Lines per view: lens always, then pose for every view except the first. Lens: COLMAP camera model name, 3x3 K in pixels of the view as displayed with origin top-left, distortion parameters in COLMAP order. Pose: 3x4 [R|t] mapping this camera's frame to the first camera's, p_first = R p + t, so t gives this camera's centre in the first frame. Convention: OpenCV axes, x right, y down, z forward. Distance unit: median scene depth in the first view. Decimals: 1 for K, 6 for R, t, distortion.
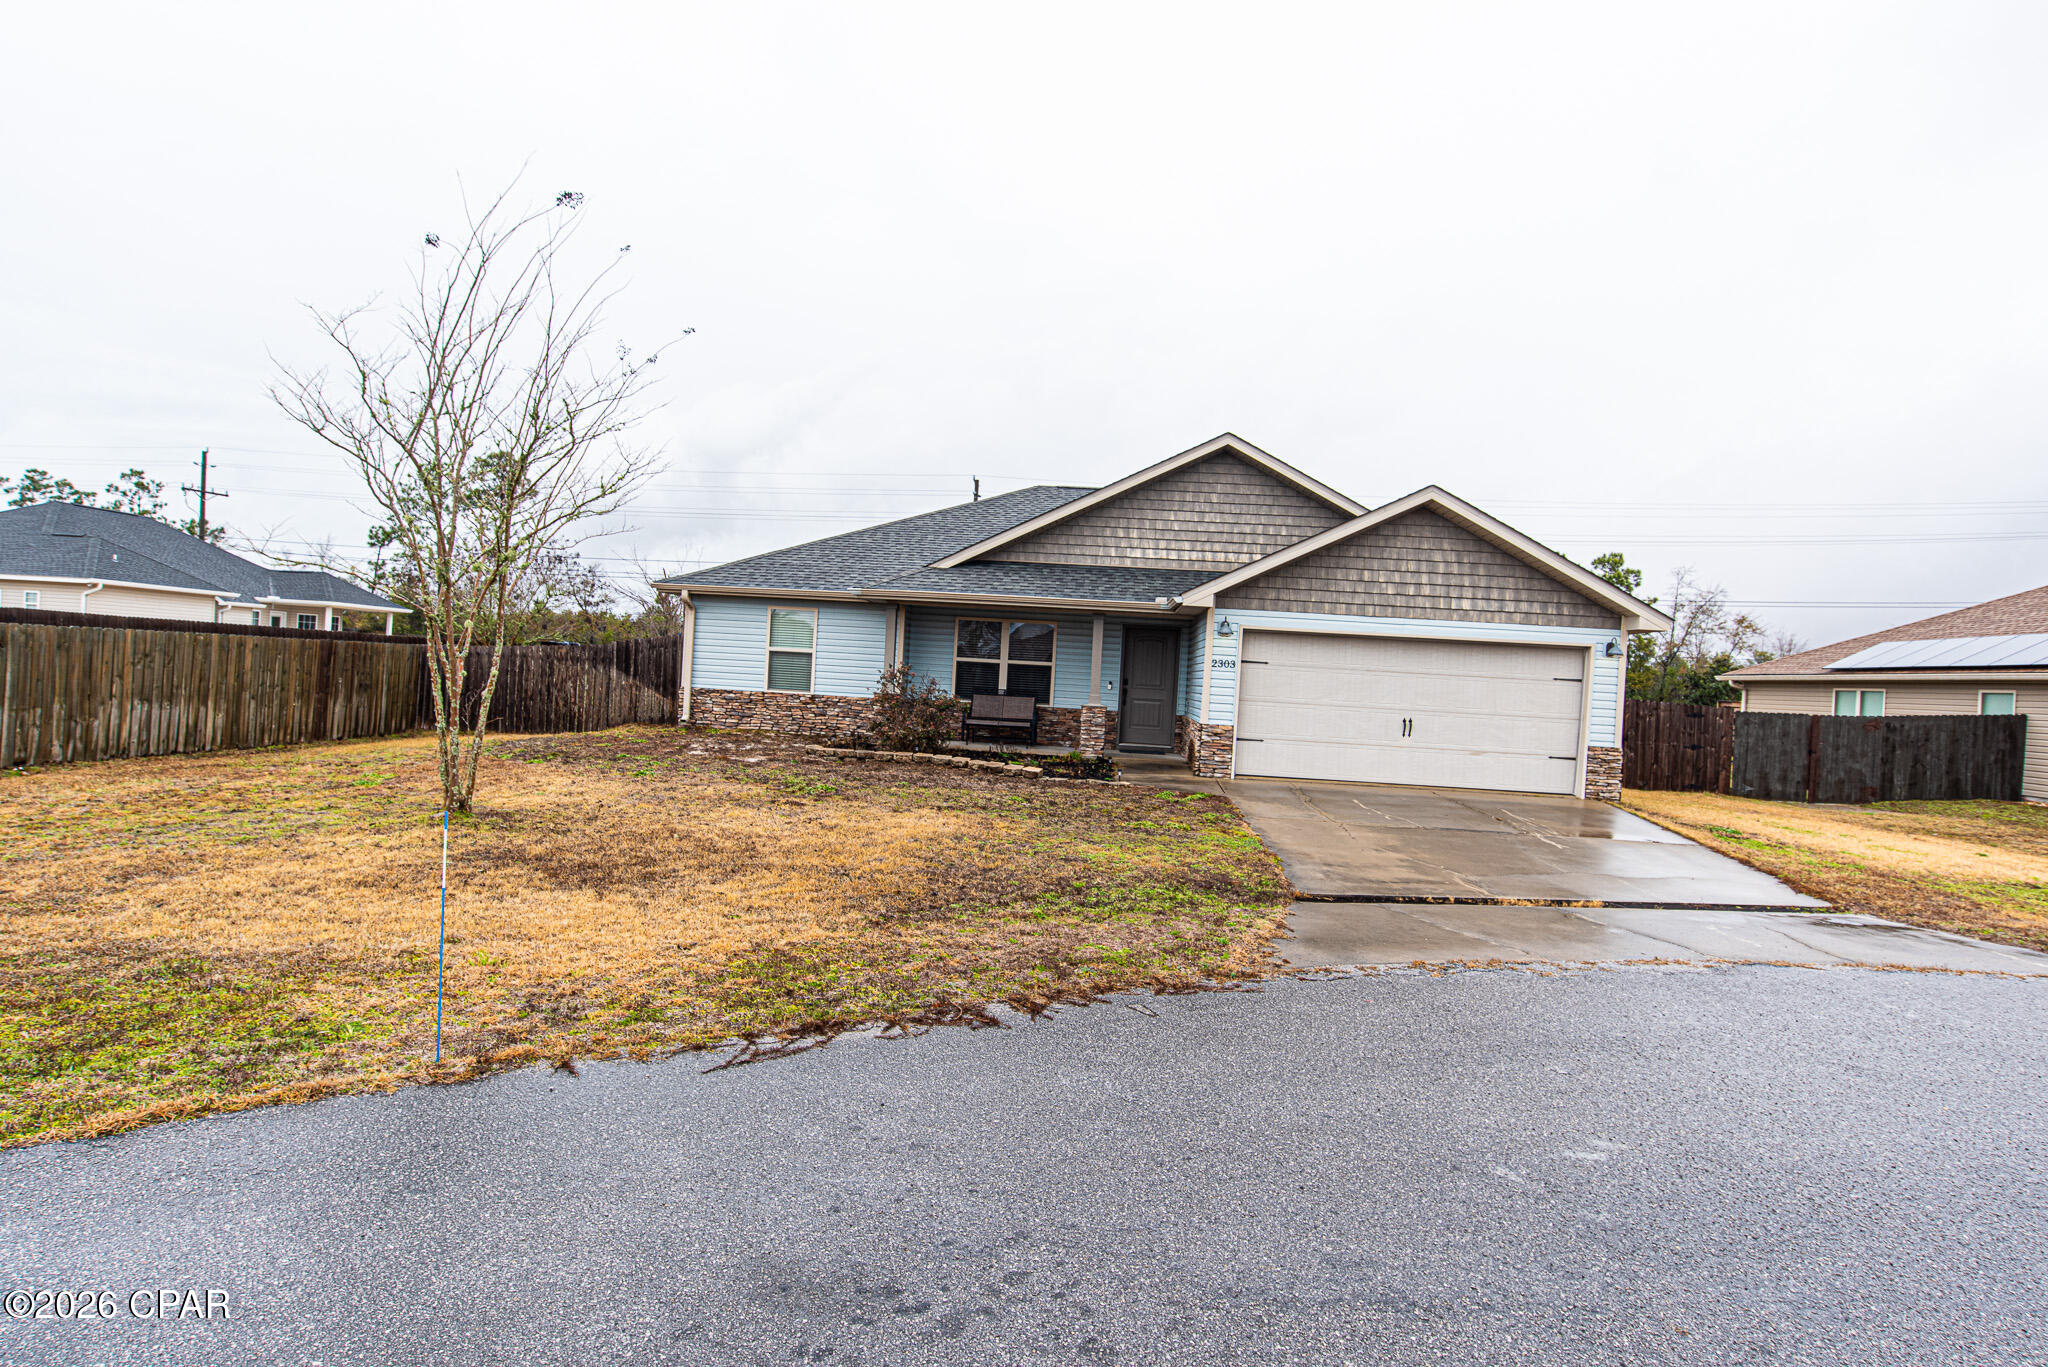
lens RADIAL K [[1038.9, 0, 1022.1], [0, 1038.9, 675.3], [0, 0, 1]] dist [-0.041613, 0.014733]
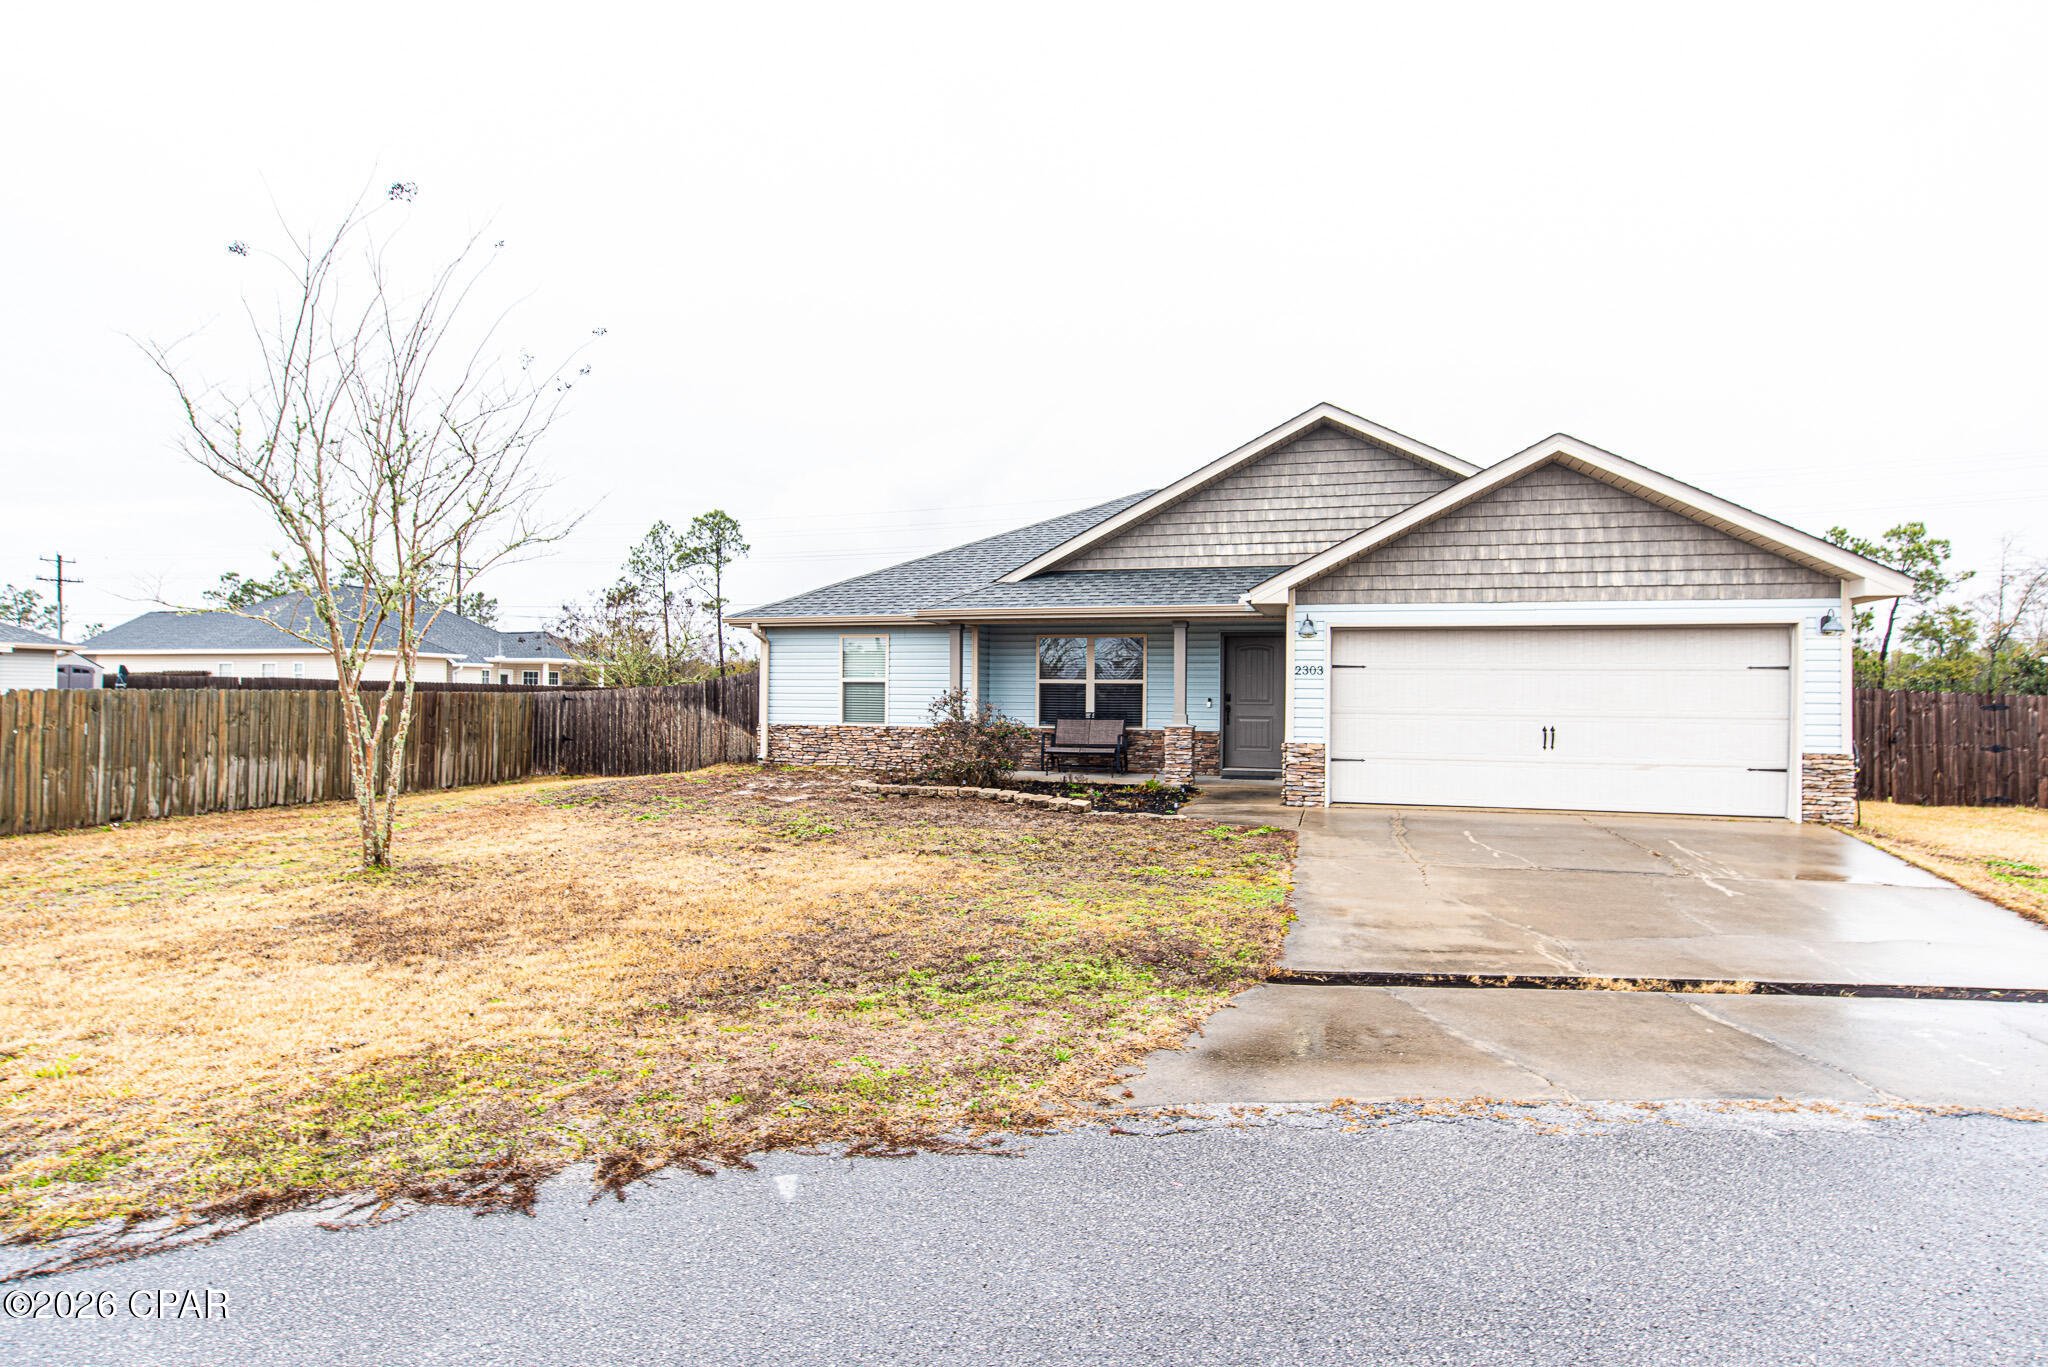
lens RADIAL K [[1038.9, 0, 1016.6], [0, 1038.9, 666.5], [0, 0, 1]] dist [-0.041613, 0.014733]
pose [[0.975728, -0.051572, -0.212828, 0.144732], [0.043966, 0.998219, -0.040321, 0.009588], [0.214528, 0.029985, 0.976257, 0.135284]]
